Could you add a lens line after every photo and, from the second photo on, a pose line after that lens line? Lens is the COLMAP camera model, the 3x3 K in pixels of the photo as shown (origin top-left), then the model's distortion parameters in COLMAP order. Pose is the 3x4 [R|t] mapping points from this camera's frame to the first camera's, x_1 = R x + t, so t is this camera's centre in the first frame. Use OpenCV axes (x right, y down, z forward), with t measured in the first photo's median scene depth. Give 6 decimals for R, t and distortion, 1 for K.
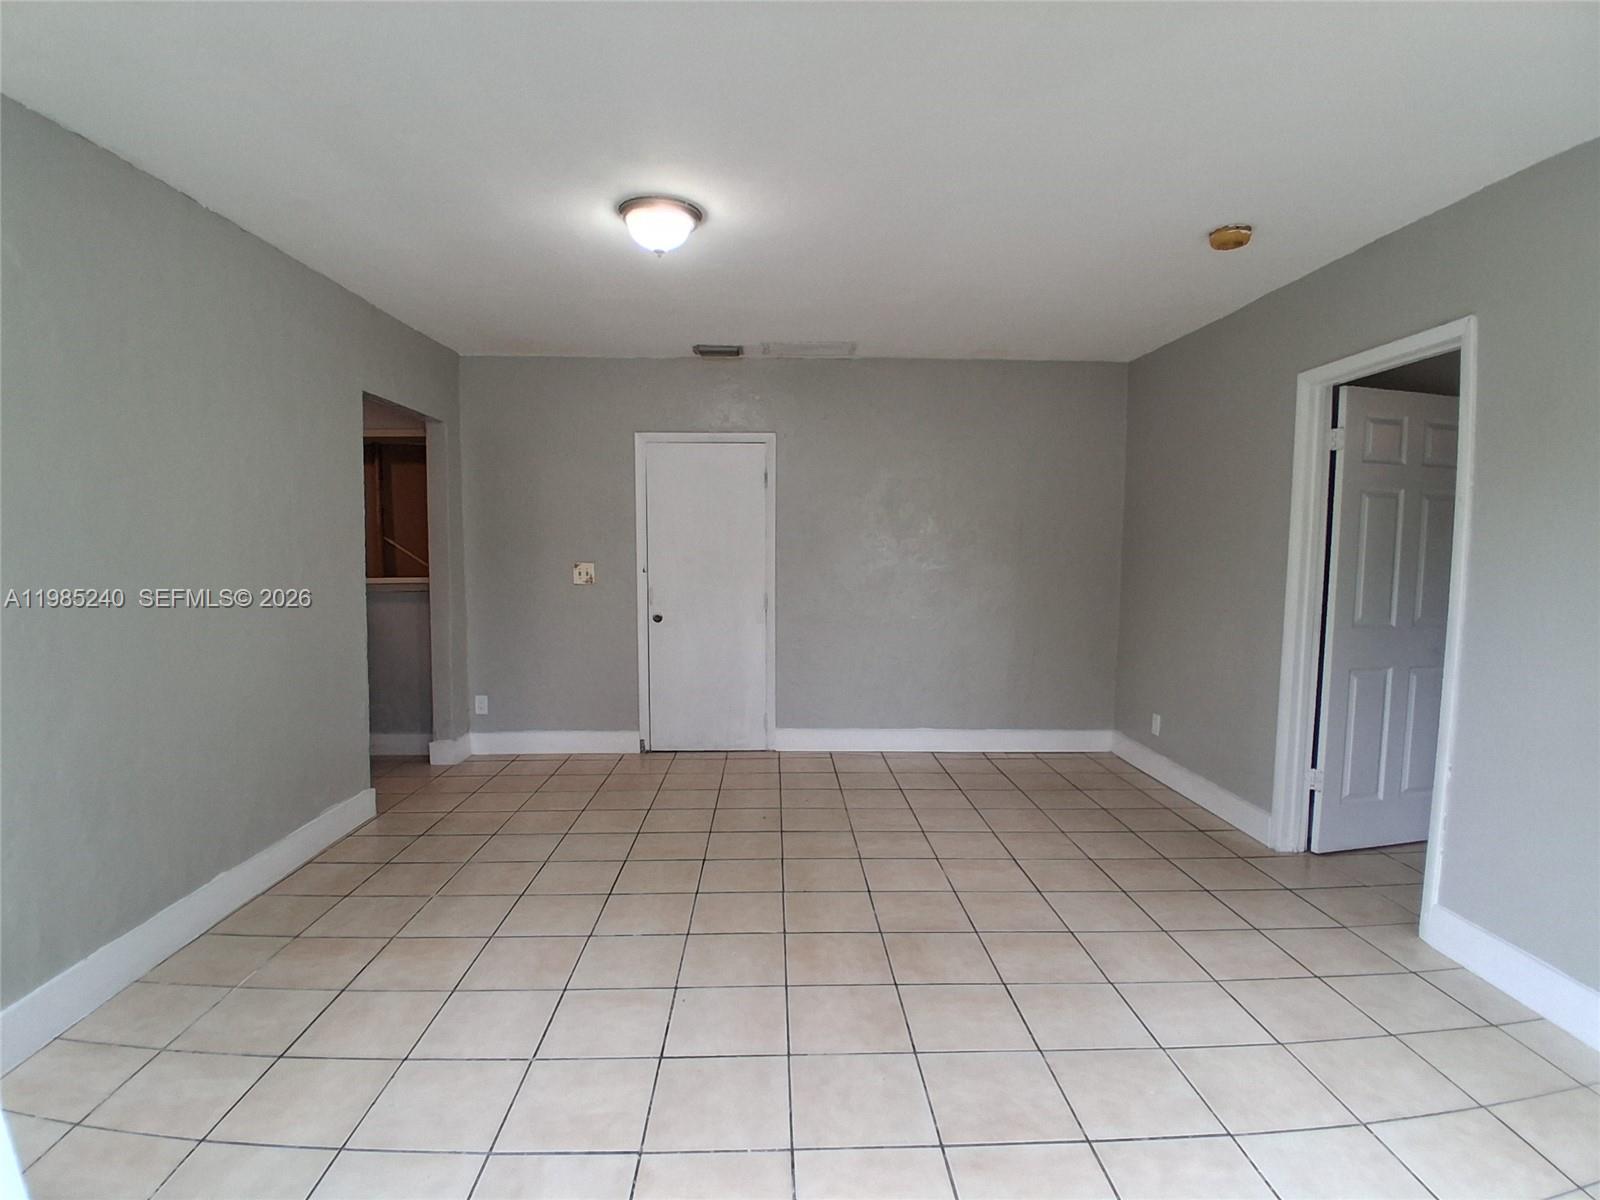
lens RADIAL K [[807.9, 0, 790.6], [0, 807.9, 613.6], [0, 0, 1]] dist [0.006481, -0.046197]
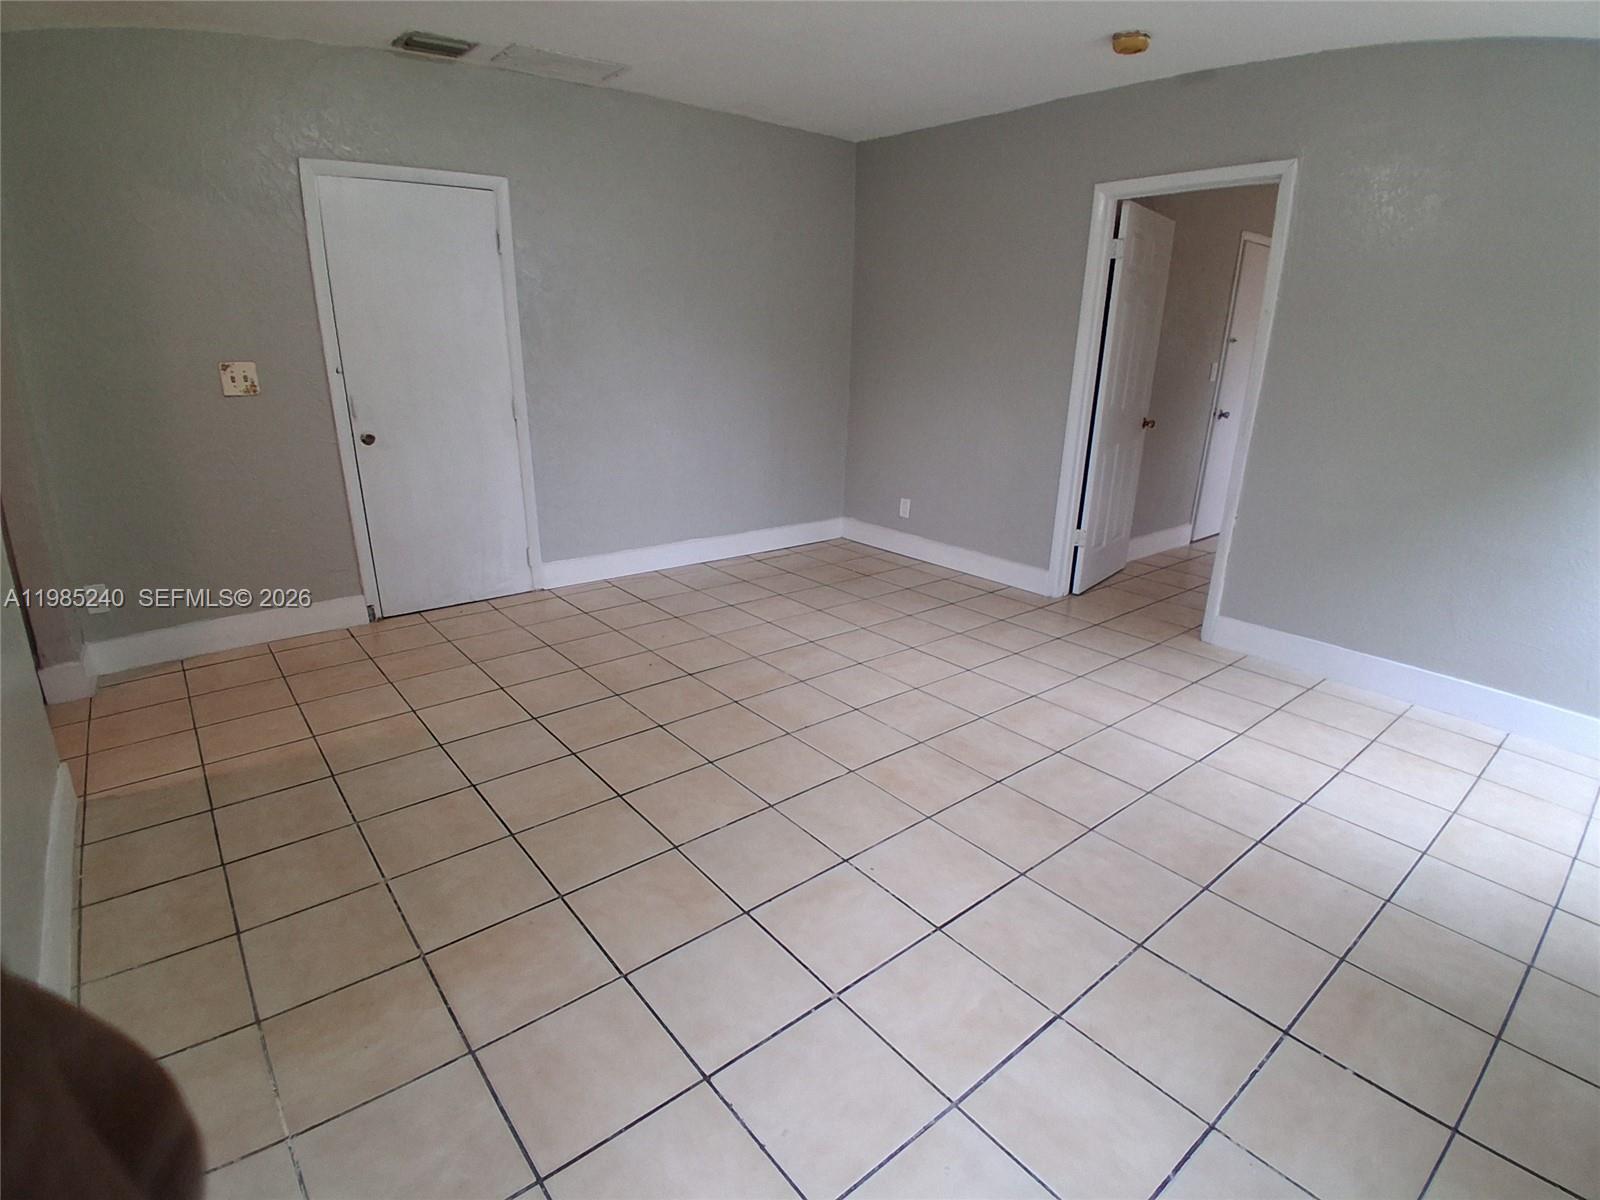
lens RADIAL K [[805.2, 0, 799.3], [0, 805.2, 611.9], [0, 0, 1]] dist [0.001646, -0.046677]
pose [[0.790748, -0.187833, 0.582611, -0.444501], [0.035947, 0.964365, 0.262121, -0.027659], [-0.611085, -0.186328, 0.769322, 0.267582]]
